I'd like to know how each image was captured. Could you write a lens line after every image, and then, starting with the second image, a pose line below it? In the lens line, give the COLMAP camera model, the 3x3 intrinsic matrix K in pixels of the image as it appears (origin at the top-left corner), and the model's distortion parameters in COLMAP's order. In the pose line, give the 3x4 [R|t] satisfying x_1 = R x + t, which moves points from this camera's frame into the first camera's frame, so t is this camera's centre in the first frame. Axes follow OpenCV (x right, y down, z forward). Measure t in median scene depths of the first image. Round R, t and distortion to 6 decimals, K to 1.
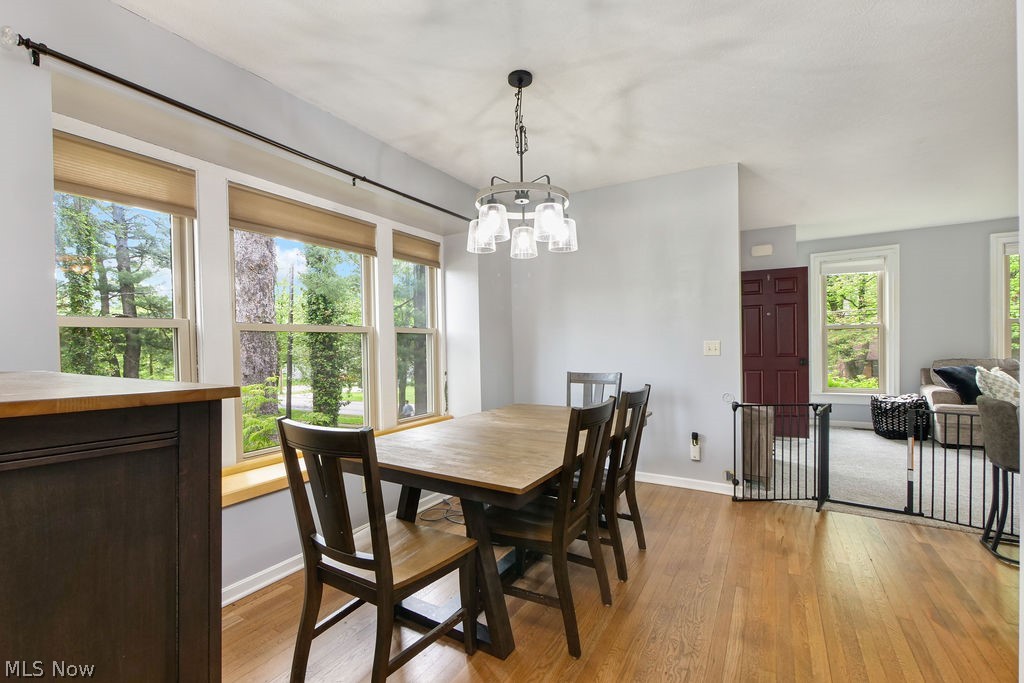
lens RADIAL K [[433.9, 0, 506.5], [0, 433.9, 352.0], [0, 0, 1]] dist [-0.008593, -0.000631]
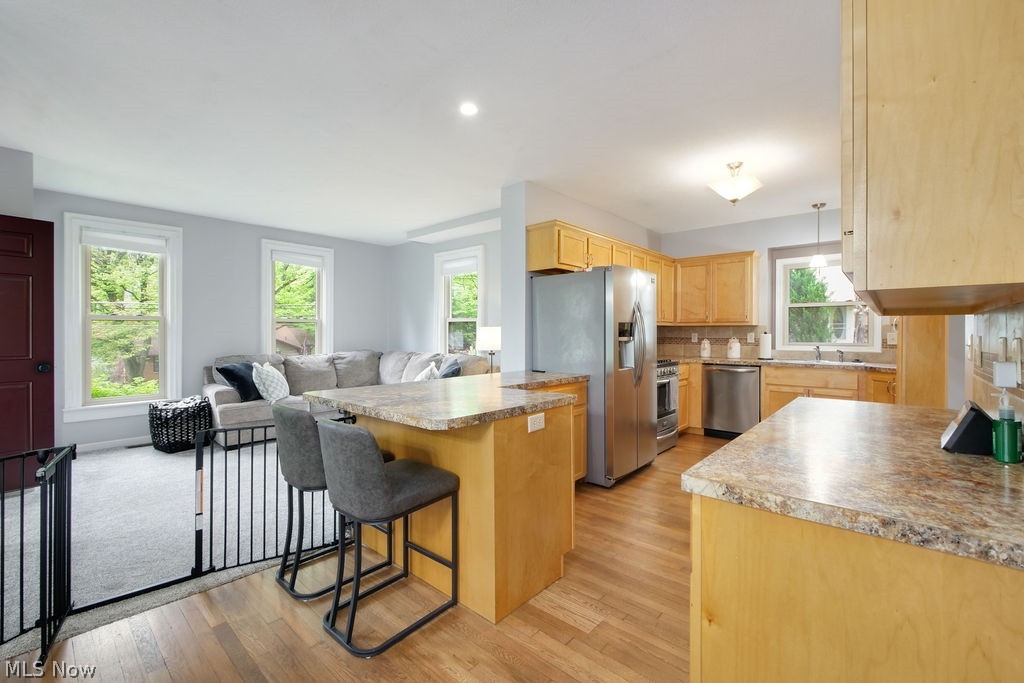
lens RADIAL K [[433.9, 0, 512.7], [0, 433.9, 333.6], [0, 0, 1]] dist [-0.008593, -0.000631]
pose [[0.173277, 0.019576, 0.984679, 0.176114], [0.011208, 0.999698, -0.021847, -0.006012], [-0.984809, 0.014822, 0.173005, 0.198578]]
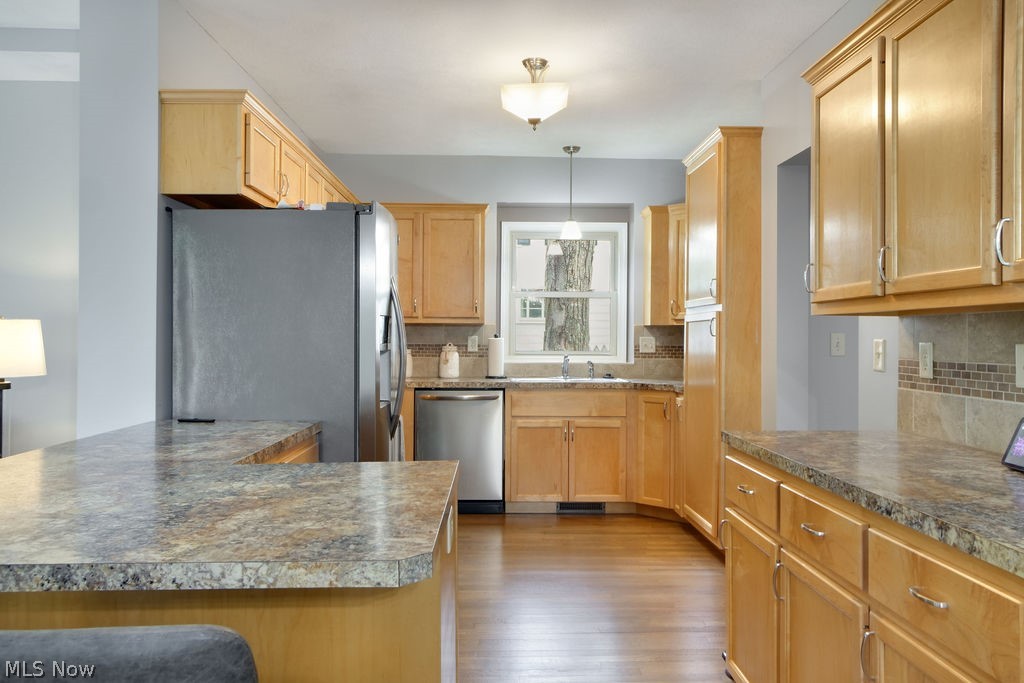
lens RADIAL K [[795.0, 0, 510.2], [0, 795.0, 339.2], [0, 0, 1]] dist [0.002712, 0.005771]
pose [[-0.538826, 0.015361, 0.842277, 0.273192], [0.019713, 0.999790, -0.005623, -0.011626], [-0.842187, 0.013574, -0.539015, 0.411068]]
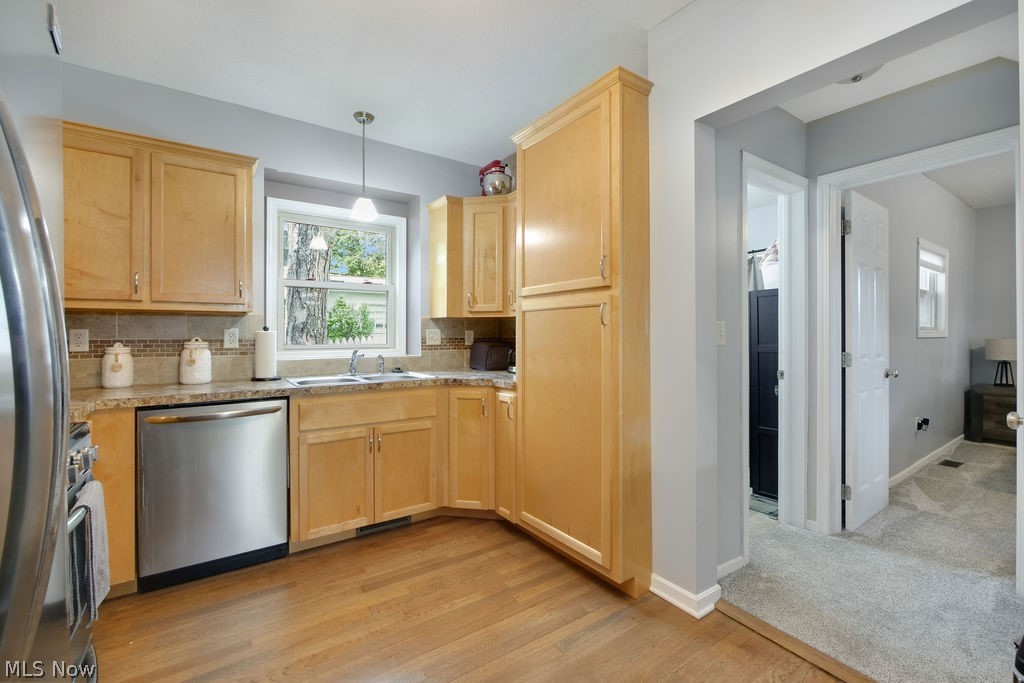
lens RADIAL K [[433.9, 0, 508.7], [0, 433.9, 335.0], [0, 0, 1]] dist [-0.008593, -0.000631]
pose [[-0.912142, 0.020615, 0.409355, 0.799579], [0.027290, 0.999573, 0.010470, -0.012895], [-0.408964, 0.020722, -0.912315, 0.148639]]
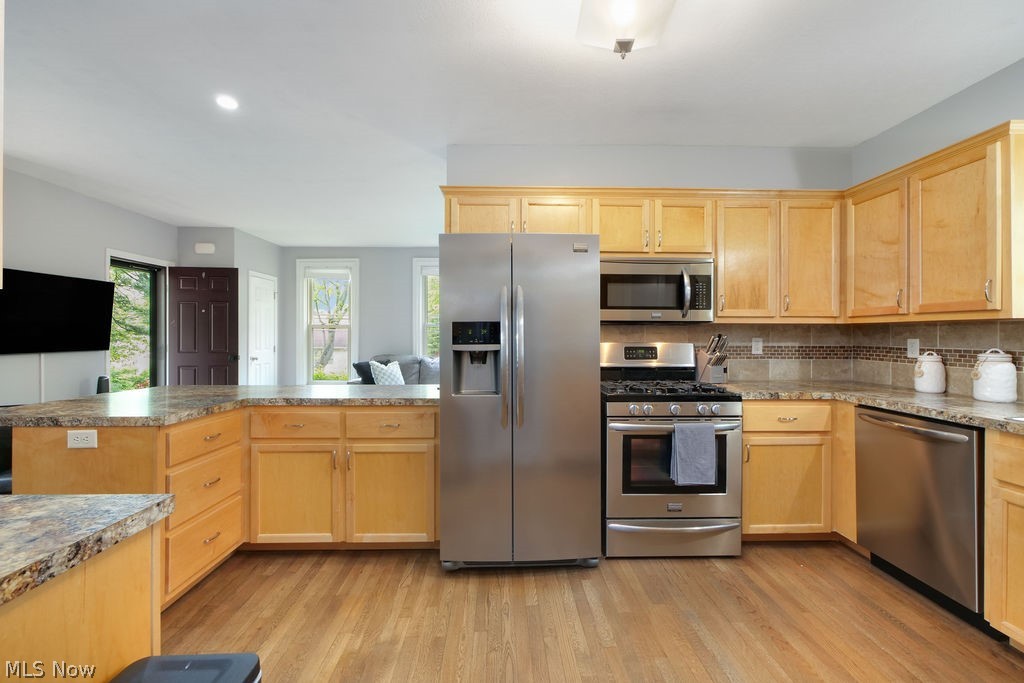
lens RADIAL K [[433.9, 0, 514.2], [0, 433.9, 335.1], [0, 0, 1]] dist [-0.008593, -0.000631]
pose [[0.836873, 0.023659, 0.546886, 0.689049], [-0.010201, 0.999566, -0.027632, -0.011601], [-0.547302, 0.017546, 0.836751, -0.252422]]
